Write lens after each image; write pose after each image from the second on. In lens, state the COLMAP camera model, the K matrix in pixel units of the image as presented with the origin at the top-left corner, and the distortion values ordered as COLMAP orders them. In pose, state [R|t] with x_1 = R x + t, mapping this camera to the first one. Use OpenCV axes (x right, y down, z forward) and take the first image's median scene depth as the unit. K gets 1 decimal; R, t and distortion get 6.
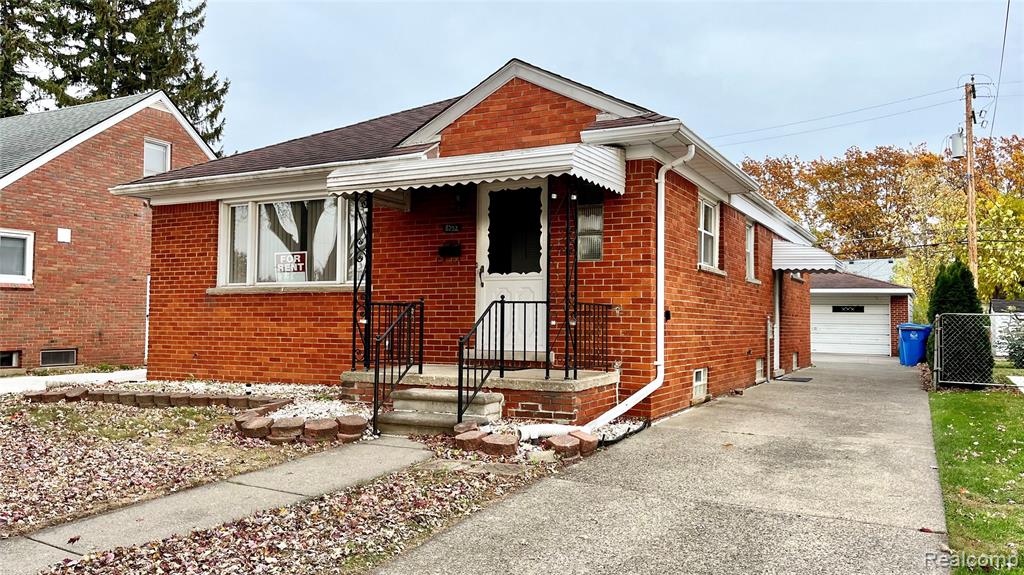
lens RADIAL K [[758.6, 0, 512.0], [0, 758.6, 287.5], [0, 0, 1]] dist [0.036080, 0.000367]
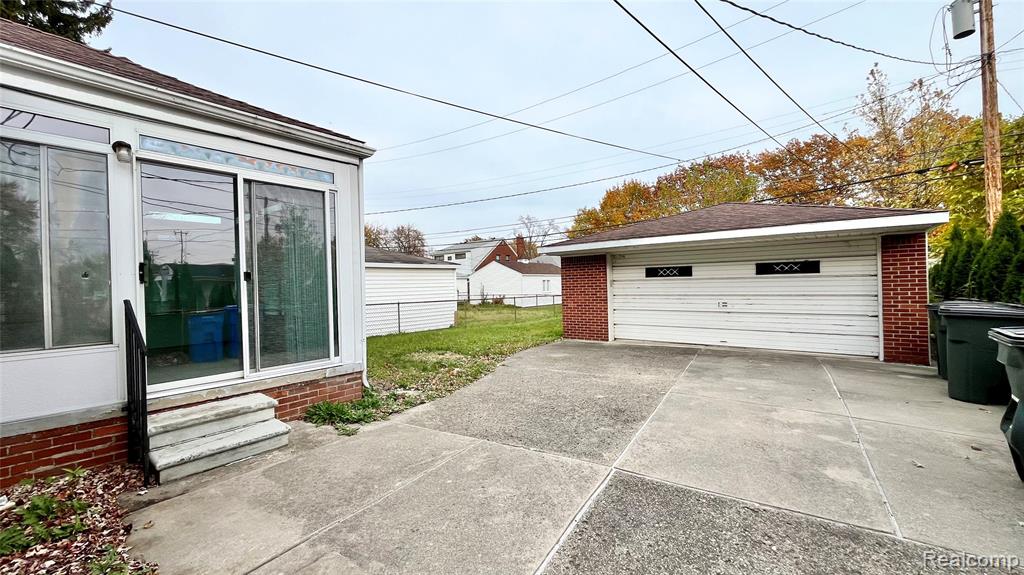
lens RADIAL K [[416.2, 0, 512.0], [0, 416.2, 287.5], [0, 0, 1]] dist [-0.001916, 0.000050]
pose [[0.983065, -0.036527, -0.179578, 0.302346], [0.045668, 0.997849, 0.047033, 0.019544], [0.177473, -0.054437, 0.982619, 0.678087]]
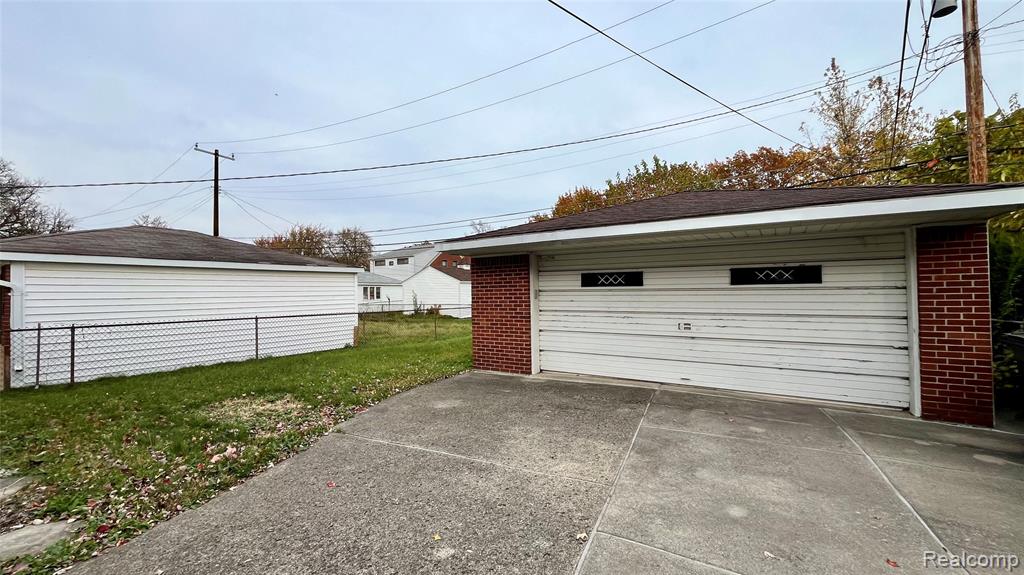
lens RADIAL K [[416.2, 0, 512.0], [0, 416.2, 287.5], [0, 0, 1]] dist [-0.001916, 0.000050]
pose [[0.996632, -0.029060, -0.076680, 0.327911], [0.031629, 0.998971, 0.032504, 0.023578], [0.075656, -0.034820, 0.996526, 0.787459]]
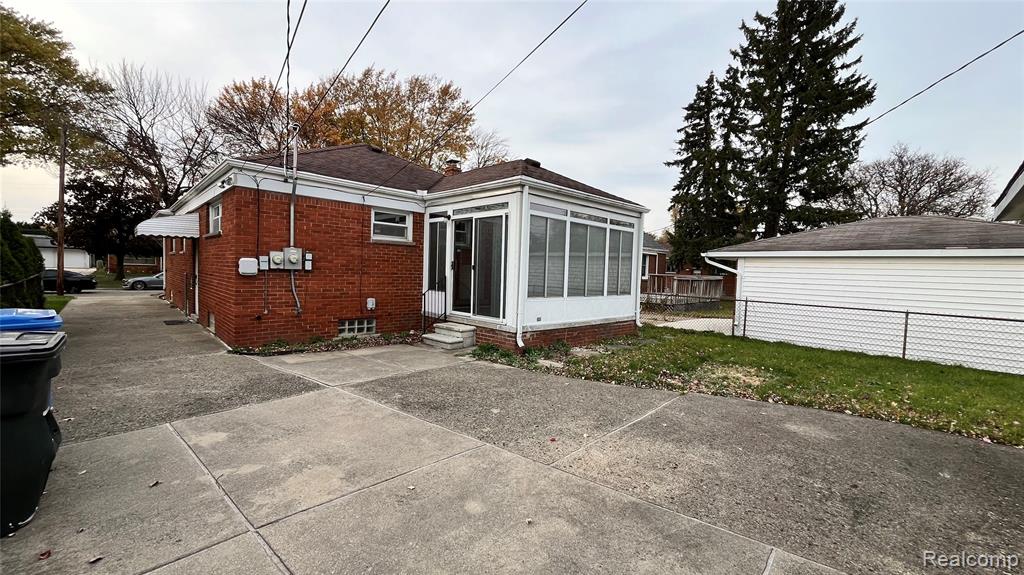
lens RADIAL K [[416.2, 0, 512.0], [0, 416.2, 287.5], [0, 0, 1]] dist [-0.001916, 0.000050]
pose [[-0.300893, 0.014262, -0.953551, 0.460666], [0.007137, 0.999894, 0.012703, 0.028981], [0.953631, -0.002983, -0.300963, 0.925013]]
